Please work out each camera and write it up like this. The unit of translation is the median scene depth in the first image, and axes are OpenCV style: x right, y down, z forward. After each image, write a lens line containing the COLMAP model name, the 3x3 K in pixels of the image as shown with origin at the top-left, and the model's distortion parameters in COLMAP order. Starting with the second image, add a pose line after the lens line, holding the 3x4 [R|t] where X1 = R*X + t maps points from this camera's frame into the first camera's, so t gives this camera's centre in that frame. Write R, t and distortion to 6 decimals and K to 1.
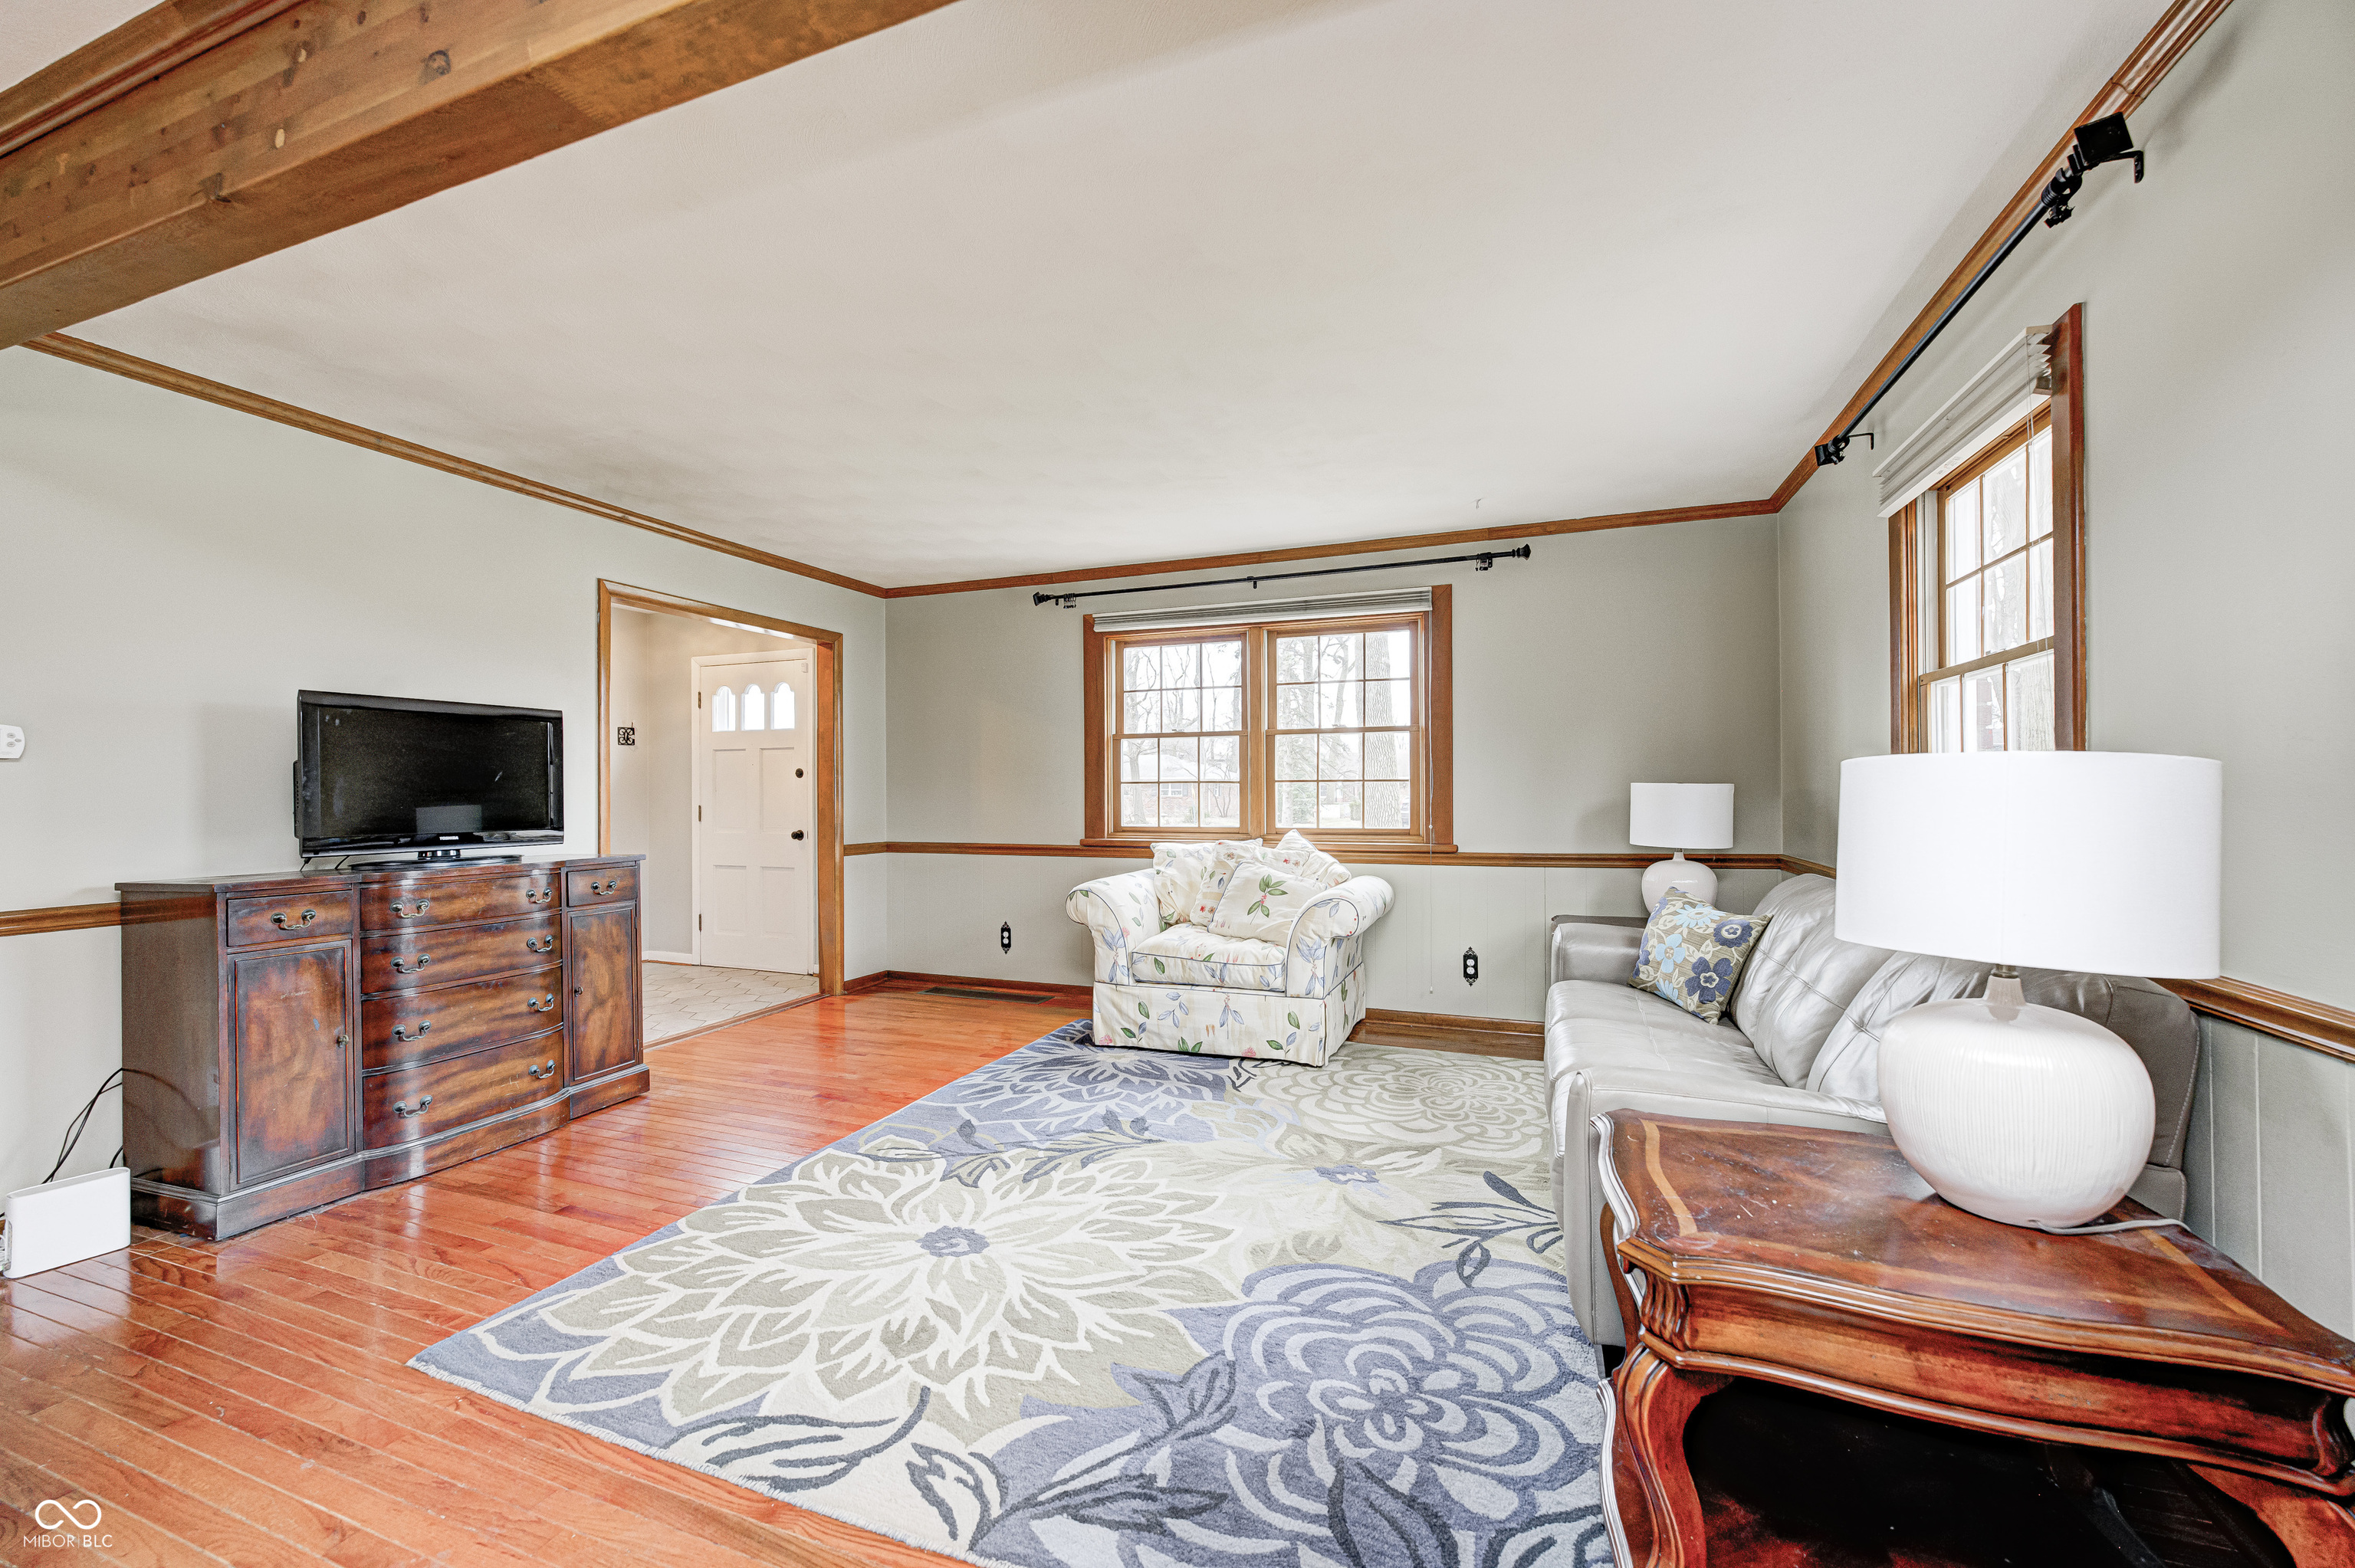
lens RADIAL K [[919.2, 0, 1175.0], [0, 919.2, 785.1], [0, 0, 1]] dist [-0.001625, 0.001756]
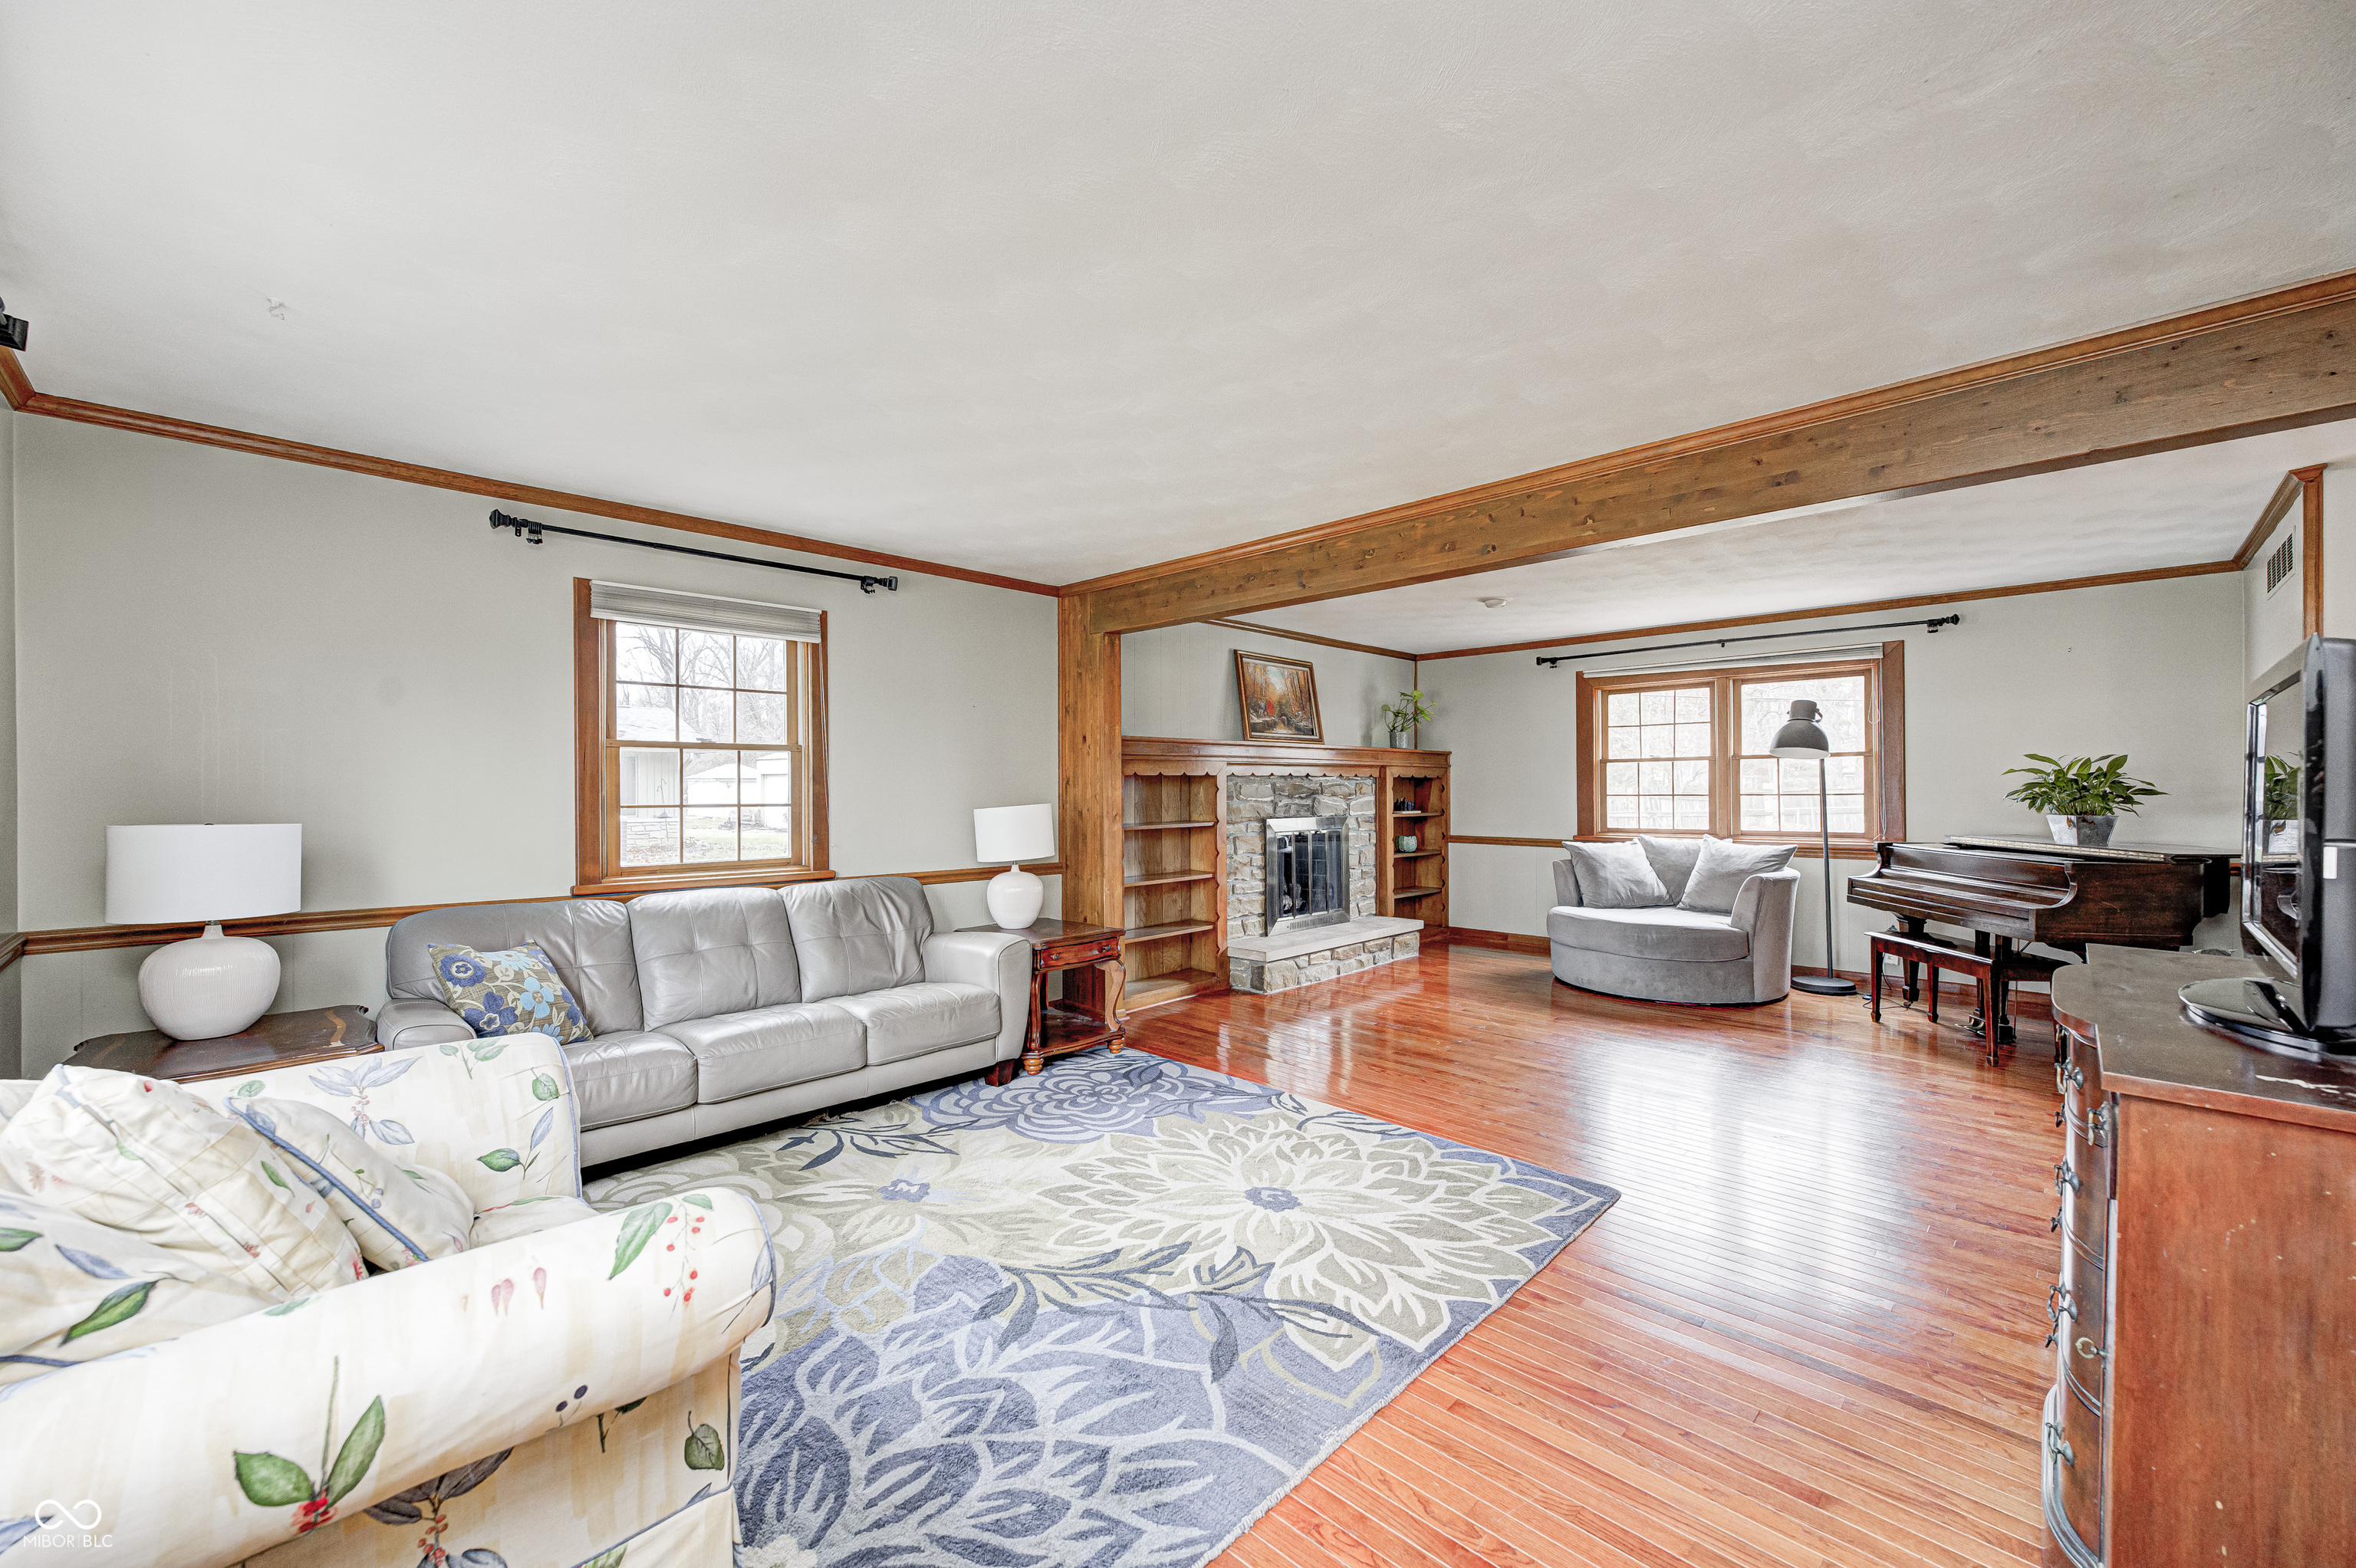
lens RADIAL K [[919.6, 0, 1180.2], [0, 919.6, 788.7], [0, 0, 1]] dist [-0.001625, 0.001756]
pose [[-0.915331, 0.006320, 0.402653, -0.416121], [0.003514, 0.999964, -0.007707, -0.022709], [-0.402688, -0.005639, -0.915320, 1.446450]]
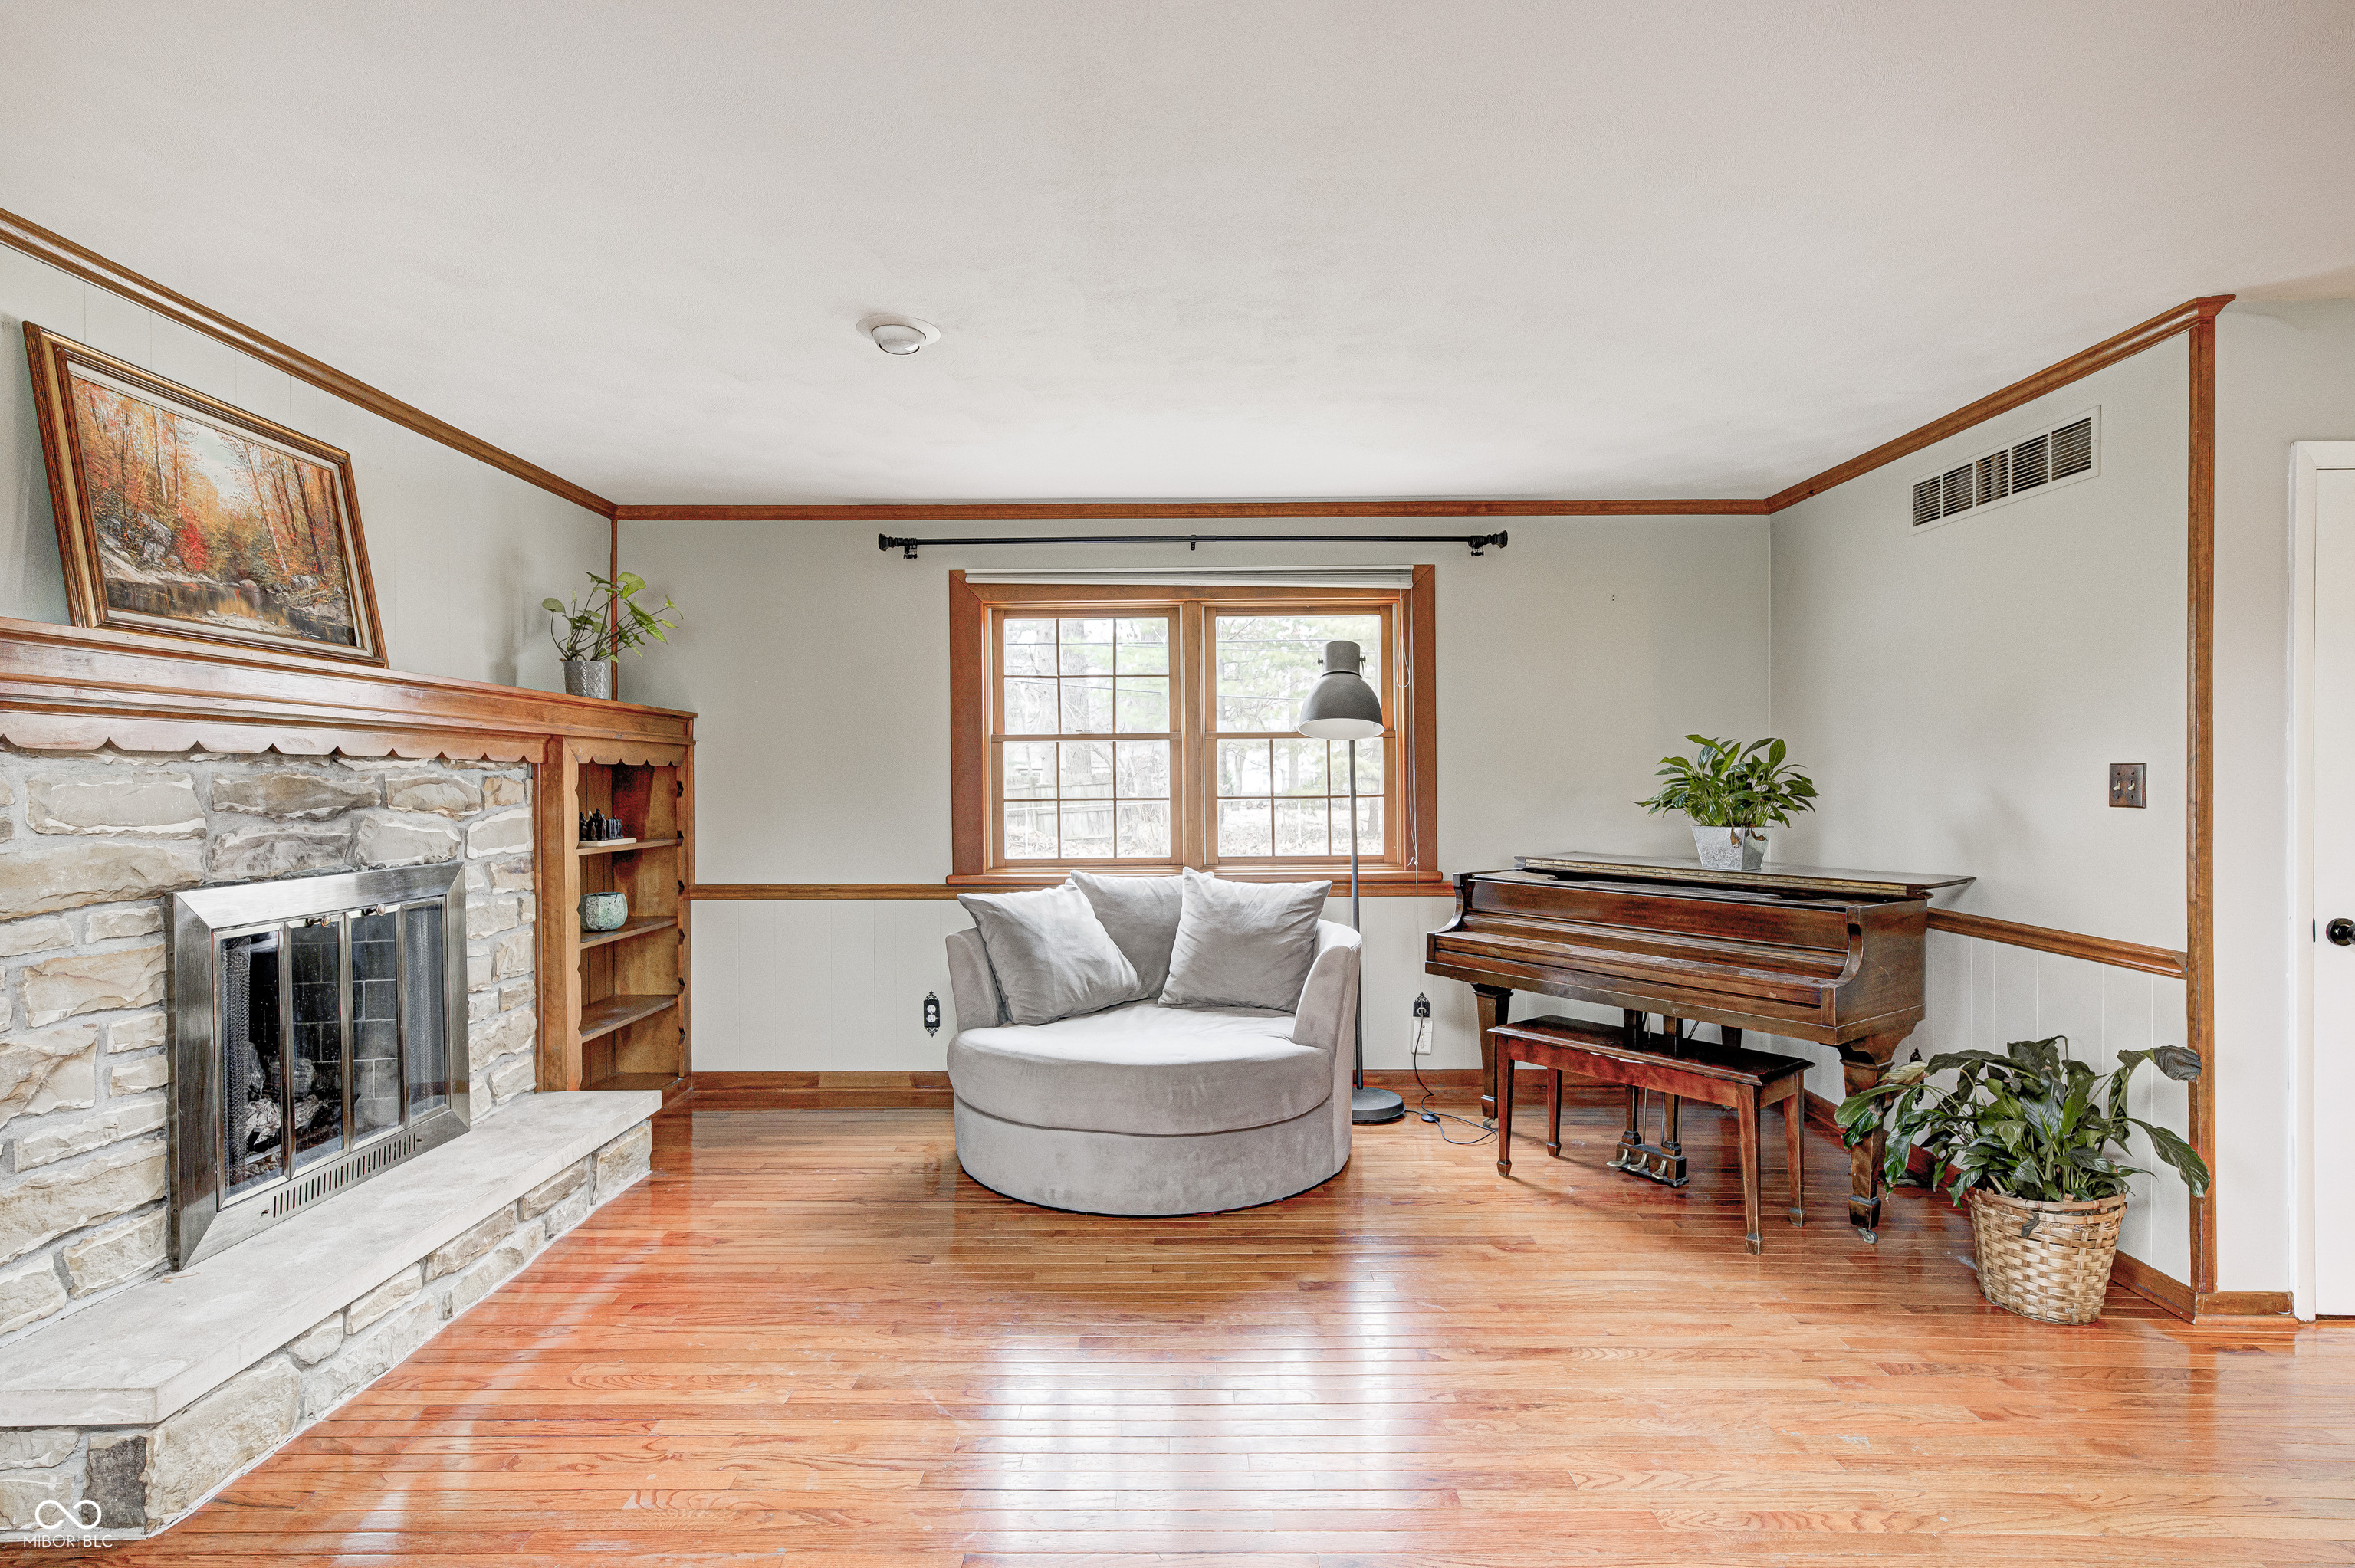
lens RADIAL K [[1150.6, 0, 1181.3], [0, 1150.6, 785.8], [0, 0, 1]] dist [0.000499, 0.002056]
pose [[-0.934819, 0.009674, -0.354994, -0.173766], [0.011479, 0.999930, -0.002980, -0.031247], [0.354940, -0.006861, -0.934864, 0.615732]]
